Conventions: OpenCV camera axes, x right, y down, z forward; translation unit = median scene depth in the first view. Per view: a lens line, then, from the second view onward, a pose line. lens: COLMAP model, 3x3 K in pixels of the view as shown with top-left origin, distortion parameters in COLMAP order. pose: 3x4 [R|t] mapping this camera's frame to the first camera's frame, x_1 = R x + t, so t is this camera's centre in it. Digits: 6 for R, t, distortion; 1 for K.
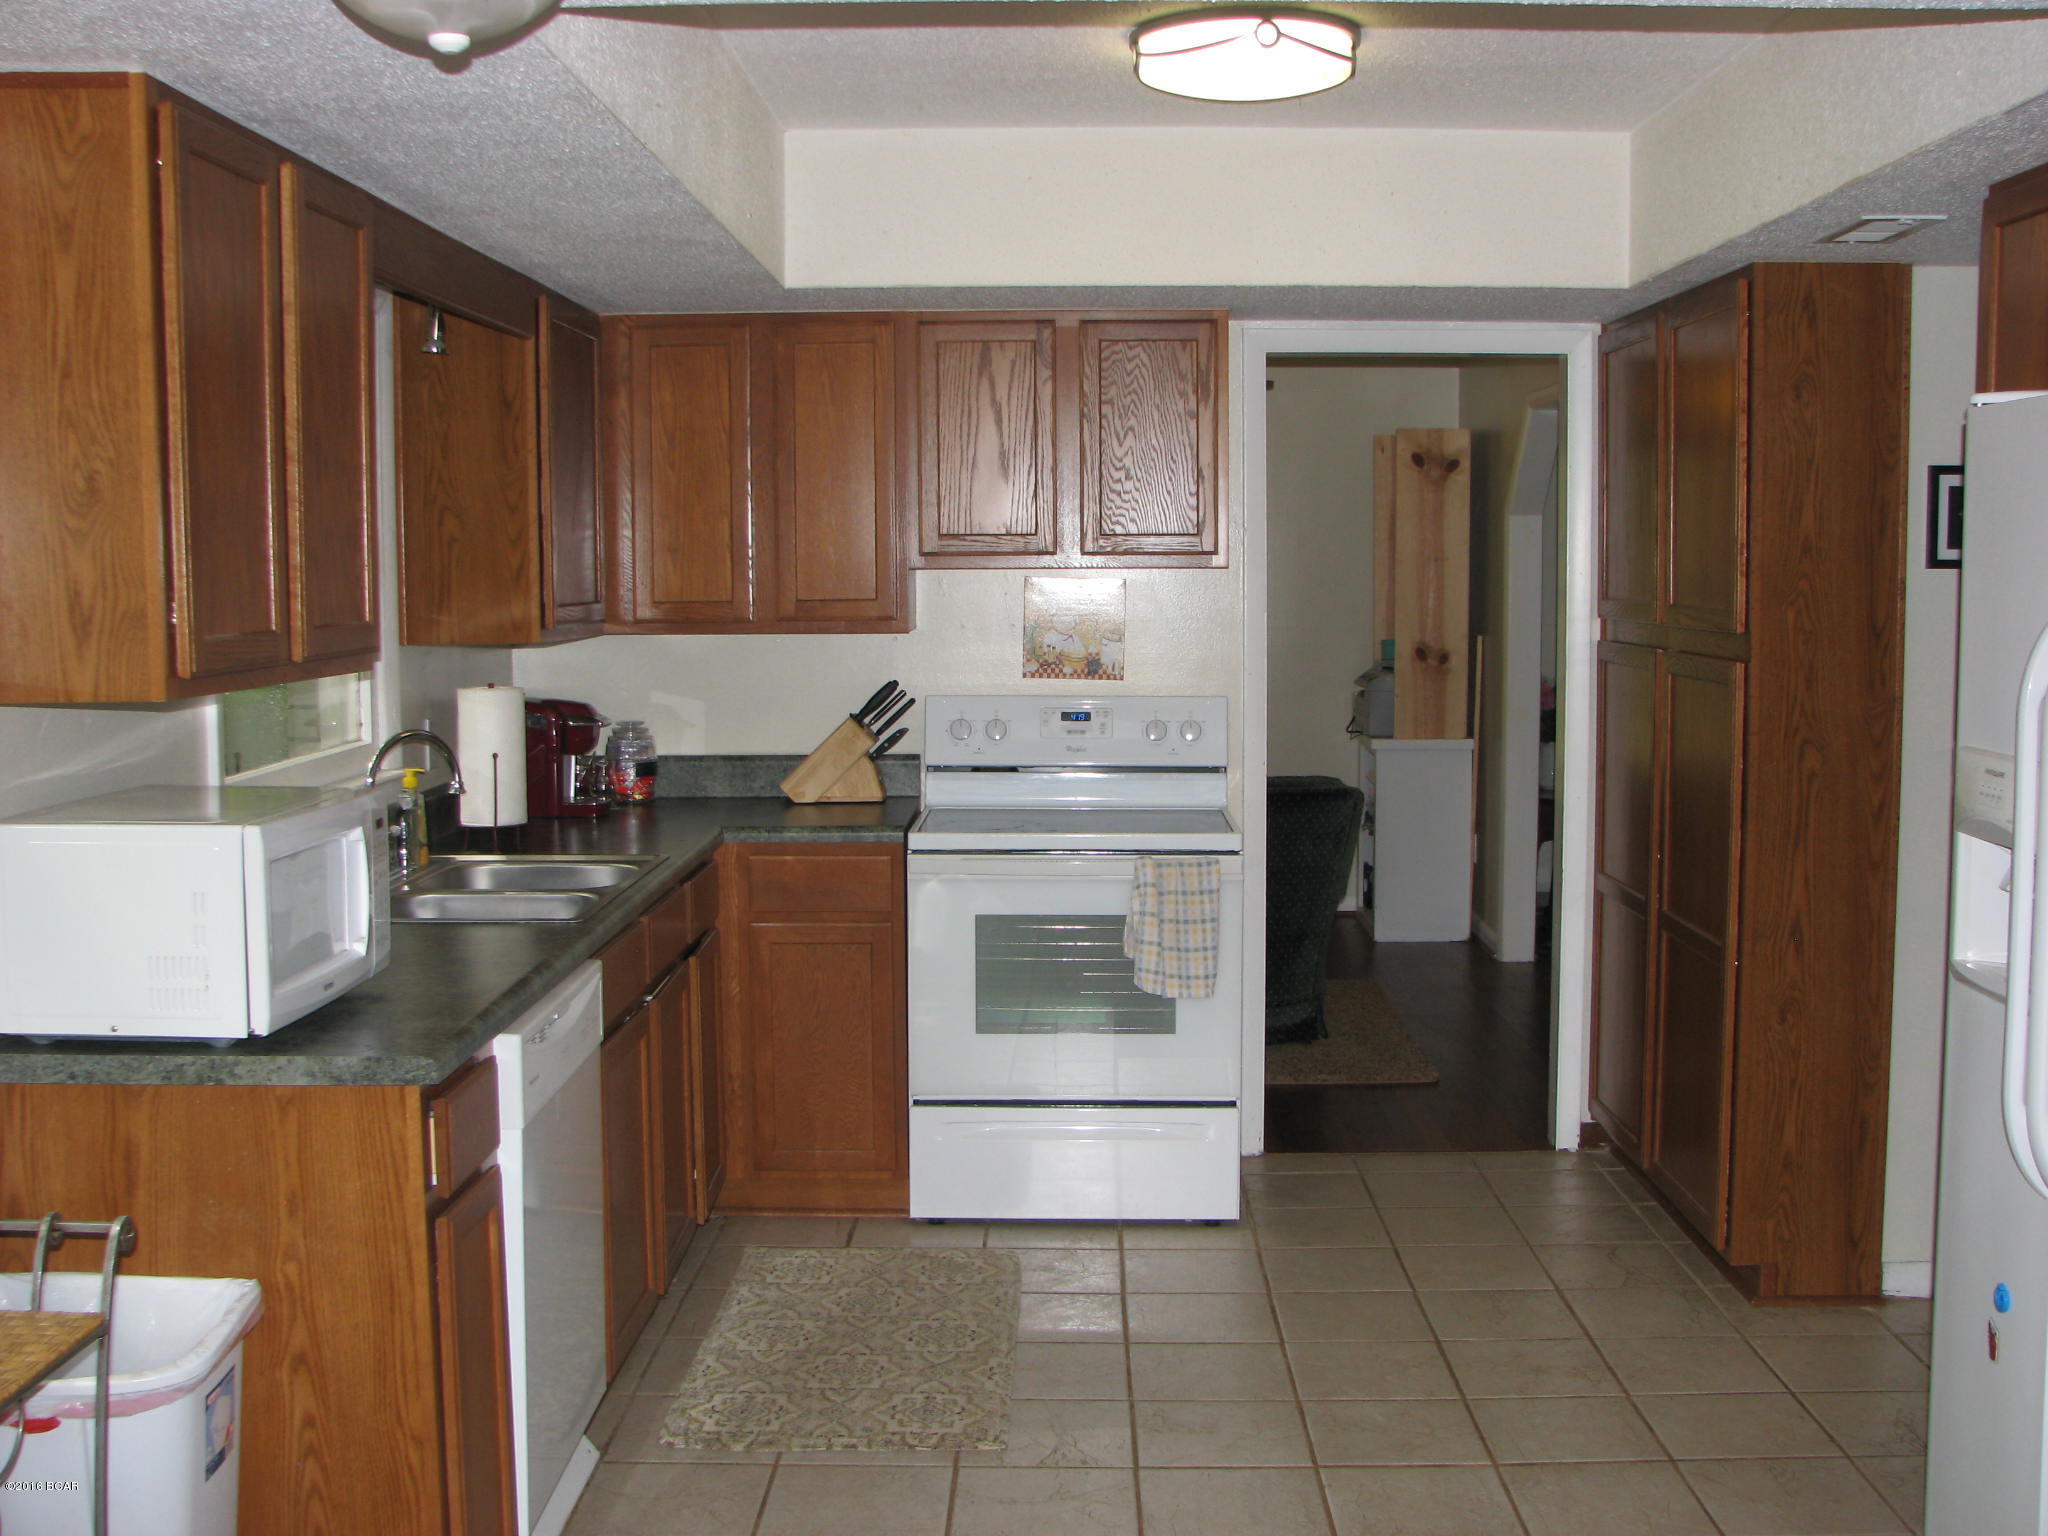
lens RADIAL K [[2203.6, 0, 1019.9], [0, 2203.6, 765.4], [0, 0, 1]] dist [-0.123038, 0.000000]
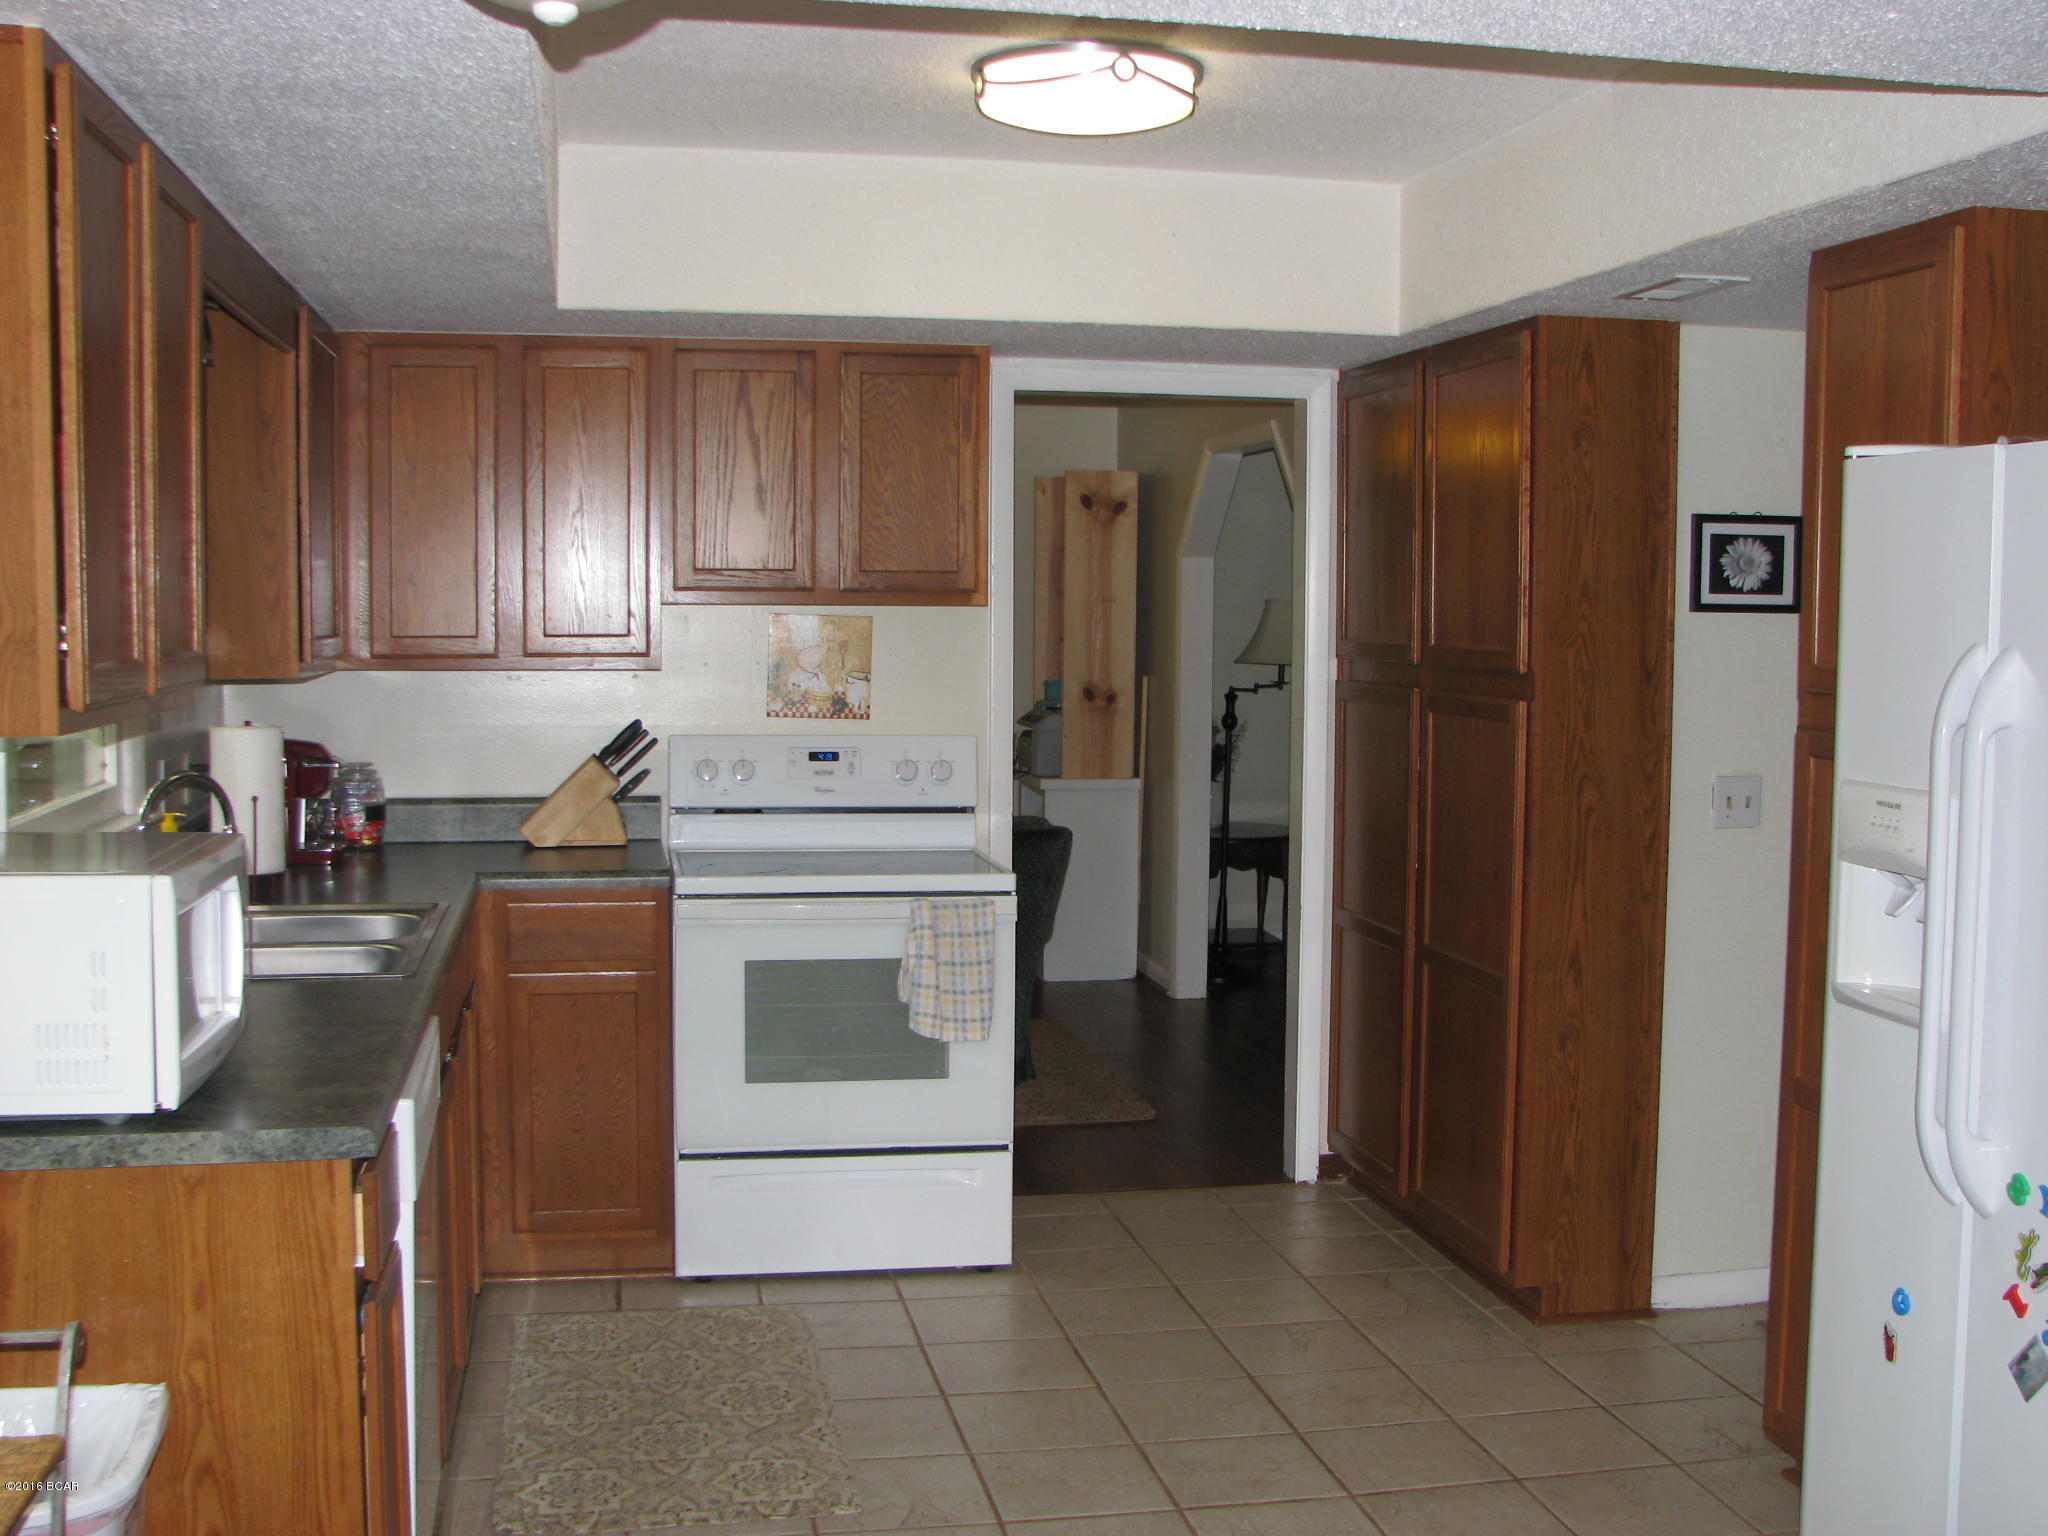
lens RADIAL K [[2203.6, 0, 1013.1], [0, 2203.6, 776.2], [0, 0, 1]] dist [-0.123038, 0.000000]
pose [[0.978090, -0.003735, 0.208148, -0.119230], [0.006751, 0.999882, -0.013782, 0.000770], [-0.208072, 0.014885, 0.978000, 0.032775]]
